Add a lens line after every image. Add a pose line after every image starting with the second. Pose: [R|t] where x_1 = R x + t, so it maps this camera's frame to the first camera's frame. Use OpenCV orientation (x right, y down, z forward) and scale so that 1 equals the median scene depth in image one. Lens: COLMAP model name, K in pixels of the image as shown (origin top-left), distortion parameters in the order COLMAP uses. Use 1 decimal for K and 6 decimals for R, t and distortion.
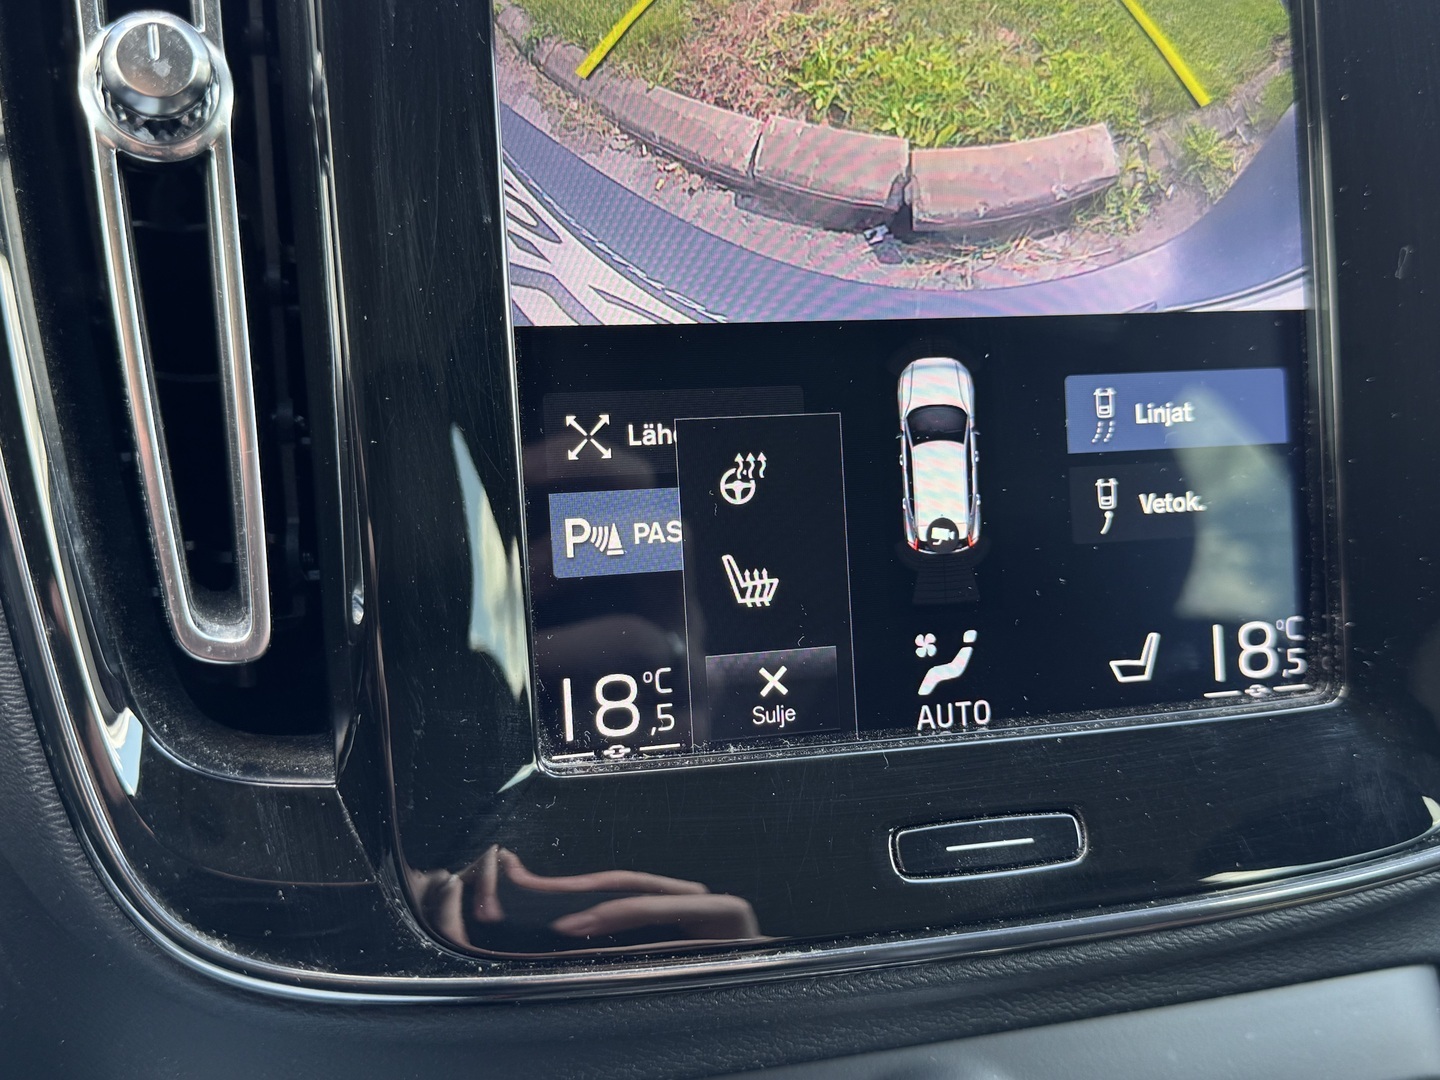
lens RADIAL K [[1619.3, 0, 723.1], [0, 1619.3, 557.4], [0, 0, 1]] dist [0.152273, -0.646422]
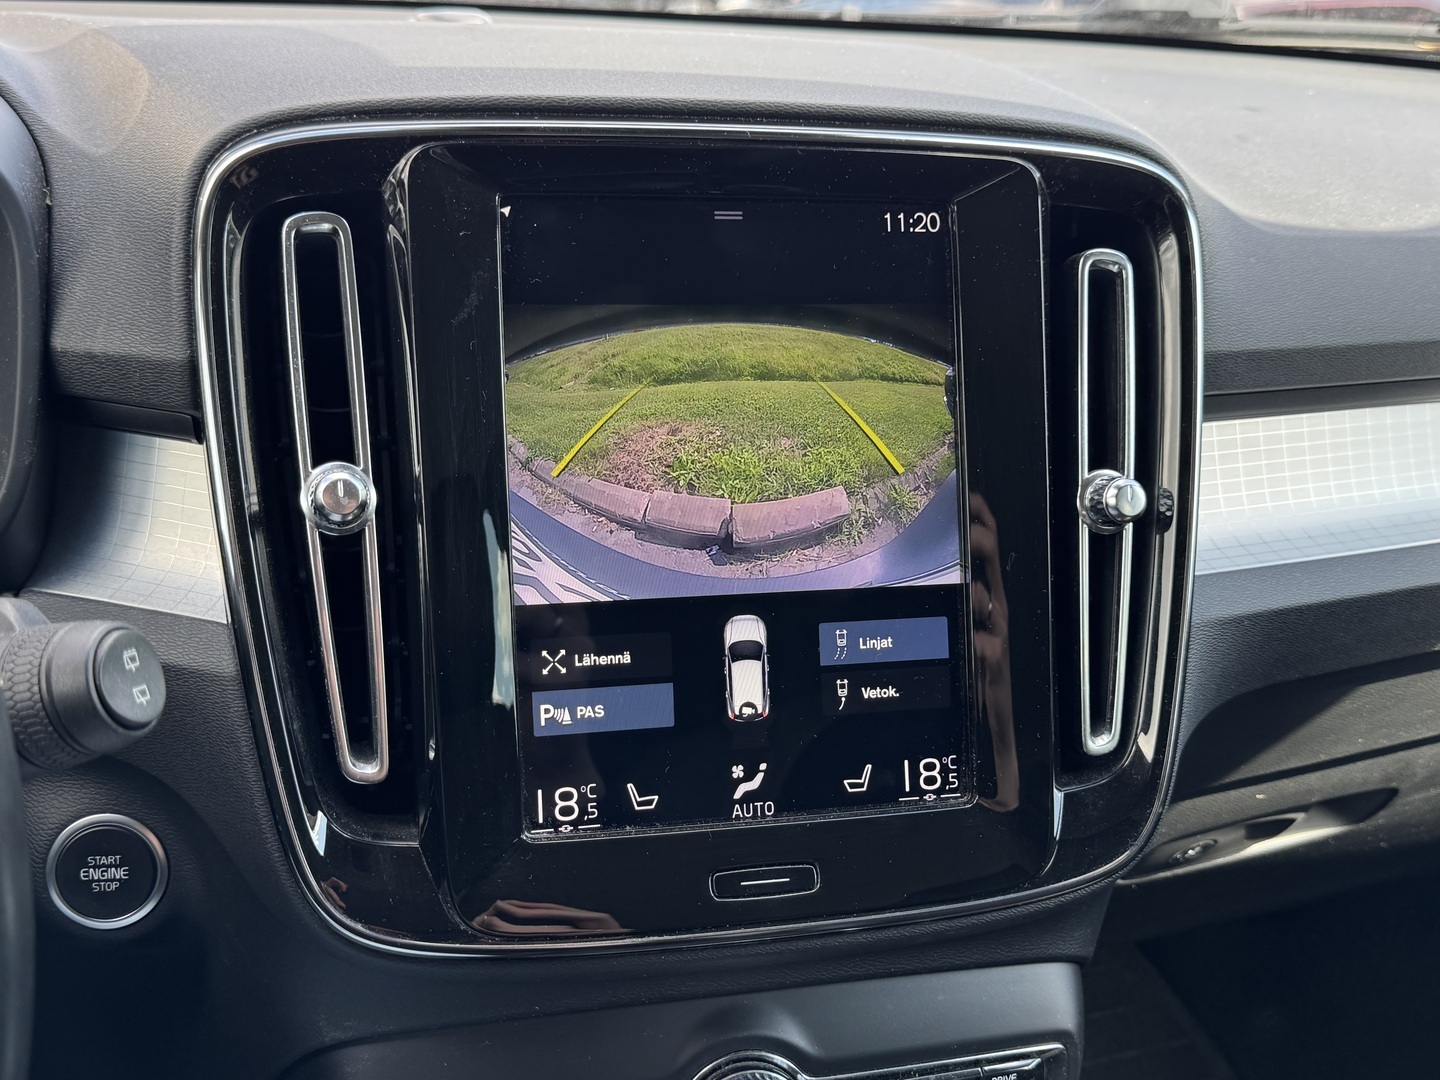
lens RADIAL K [[1529.7, 0, 720.0], [0, 1529.7, 540.0], [0, 0, 1]] dist [0.060045, -0.013404]
pose [[0.999466, 0.013916, -0.029561, 0.153046], [-0.014939, 0.999288, -0.034654, -0.148226], [0.029057, 0.035078, 0.998962, -0.745919]]
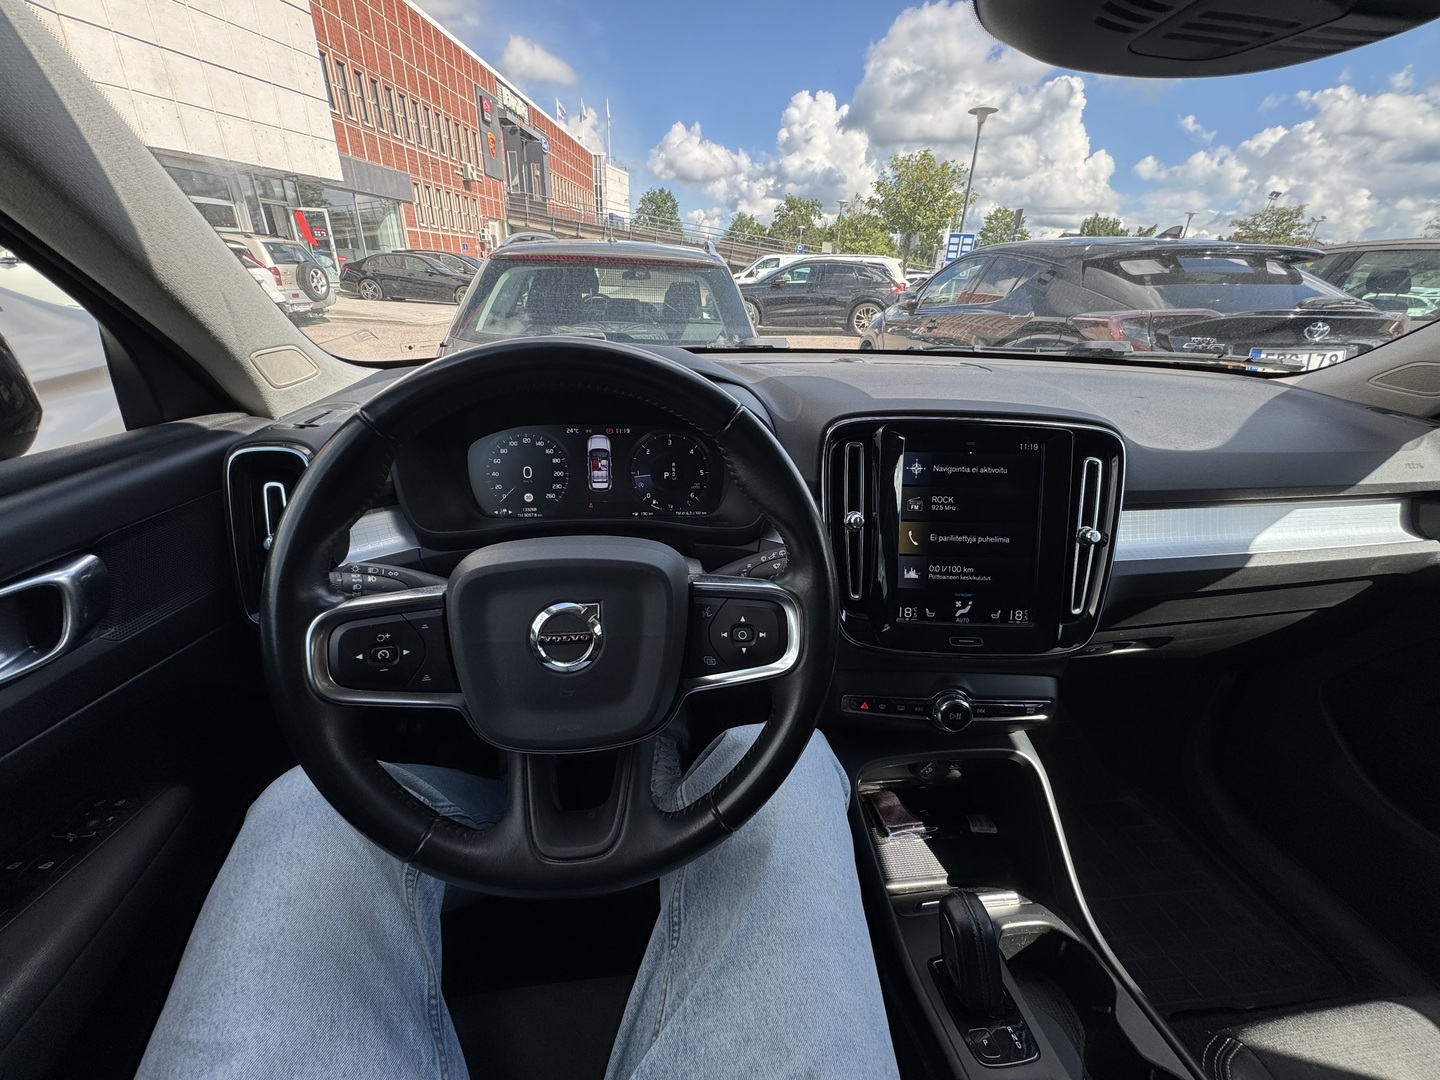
lens RADIAL K [[577.0, 0, 720.0], [0, 577.0, 540.0], [0, 0, 1]] dist [0.000286, 0.000249]
pose [[0.959172, 0.092401, -0.267302, -0.188052], [-0.088397, 0.995719, 0.027000, -0.187386], [0.268653, -0.002269, 0.963234, -1.387822]]
